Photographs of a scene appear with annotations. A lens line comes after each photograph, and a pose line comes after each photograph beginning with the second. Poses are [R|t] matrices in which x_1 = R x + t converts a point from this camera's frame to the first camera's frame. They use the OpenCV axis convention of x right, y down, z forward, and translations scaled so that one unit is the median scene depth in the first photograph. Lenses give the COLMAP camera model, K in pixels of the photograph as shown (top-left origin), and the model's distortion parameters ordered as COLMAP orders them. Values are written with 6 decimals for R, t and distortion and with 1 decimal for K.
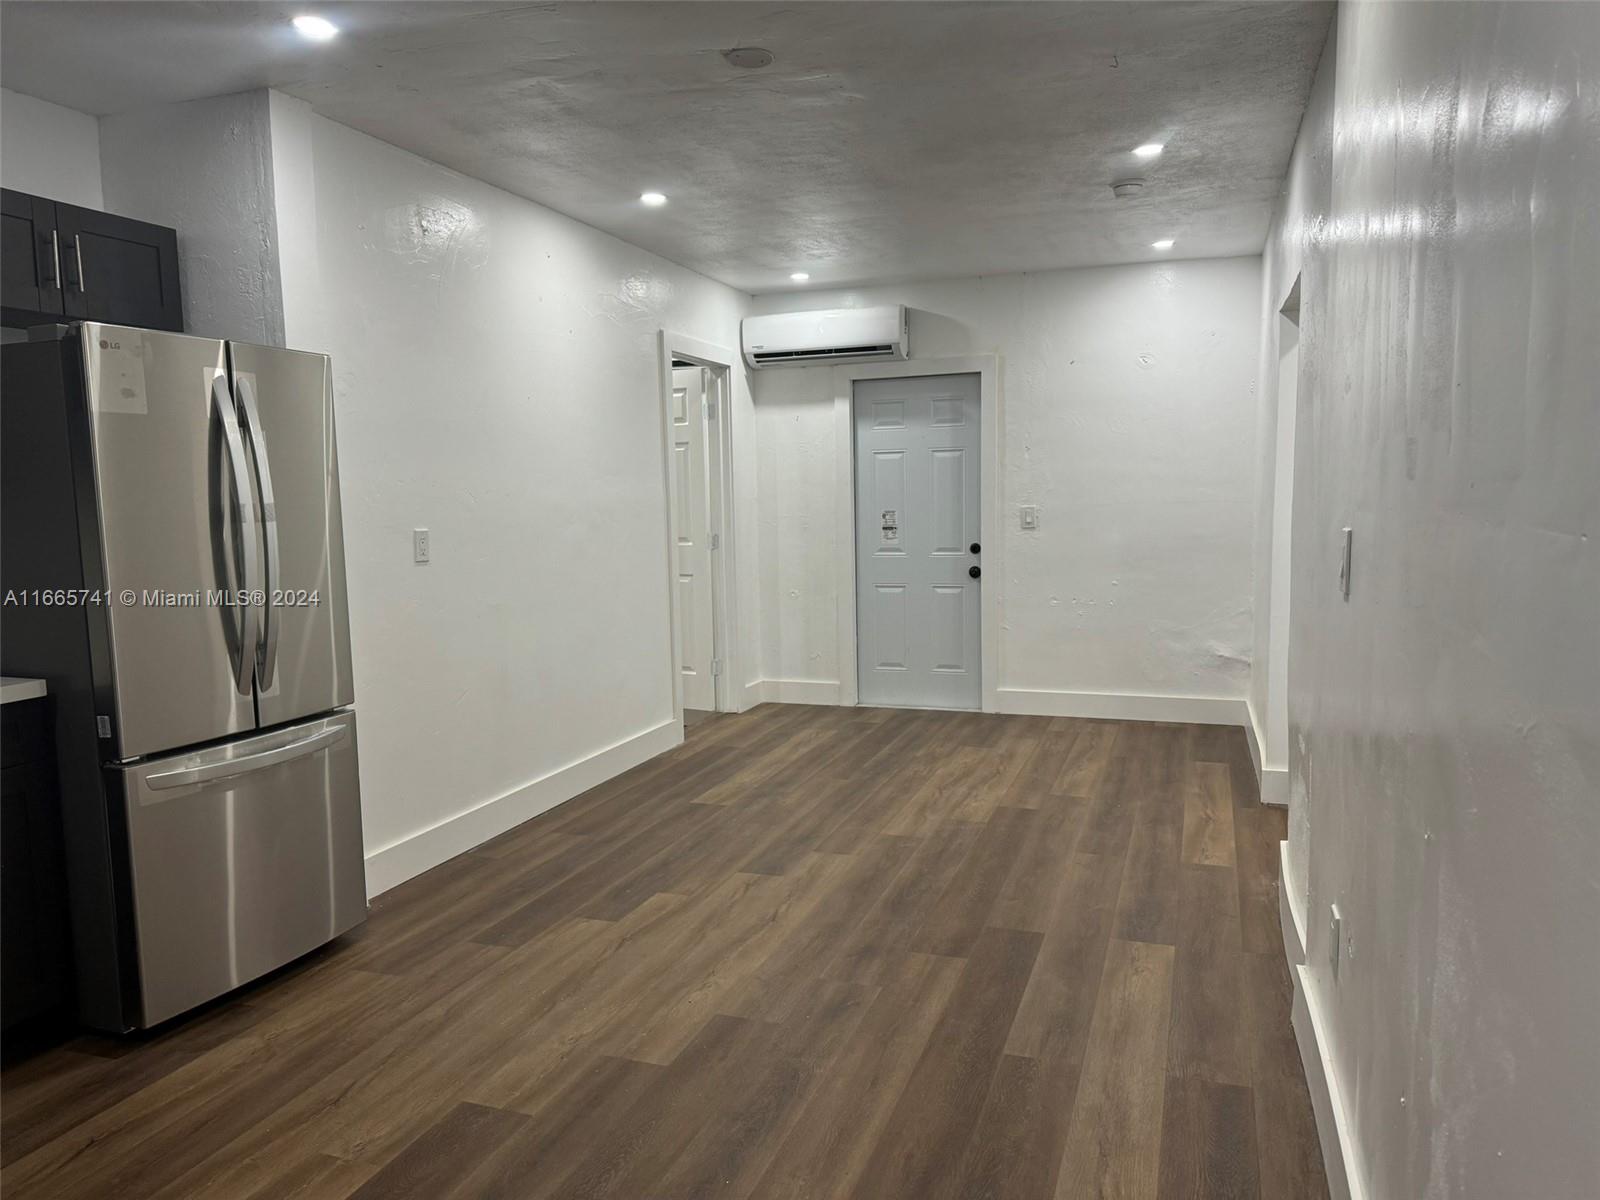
lens RADIAL K [[1133.8, 0, 787.0], [0, 1133.8, 614.6], [0, 0, 1]] dist [0.040785, -0.043739]
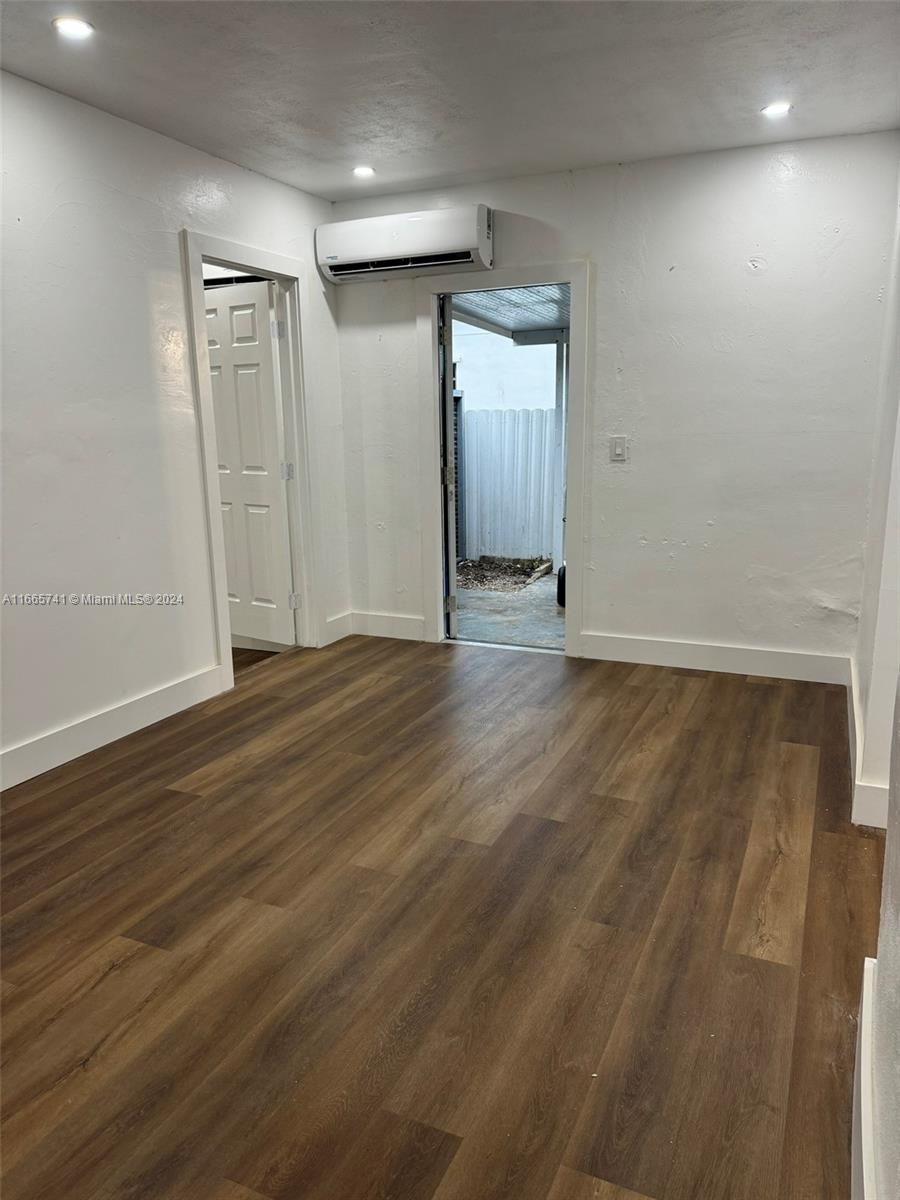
lens RADIAL K [[850.4, 0, 451.6], [0, 850.4, 597.2], [0, 0, 1]] dist [0.040785, -0.043739]
pose [[0.996975, 0.022210, -0.074482, 0.131399], [-0.014444, 0.994553, 0.103223, -0.035377], [0.076369, -0.101834, 0.991866, 0.296036]]
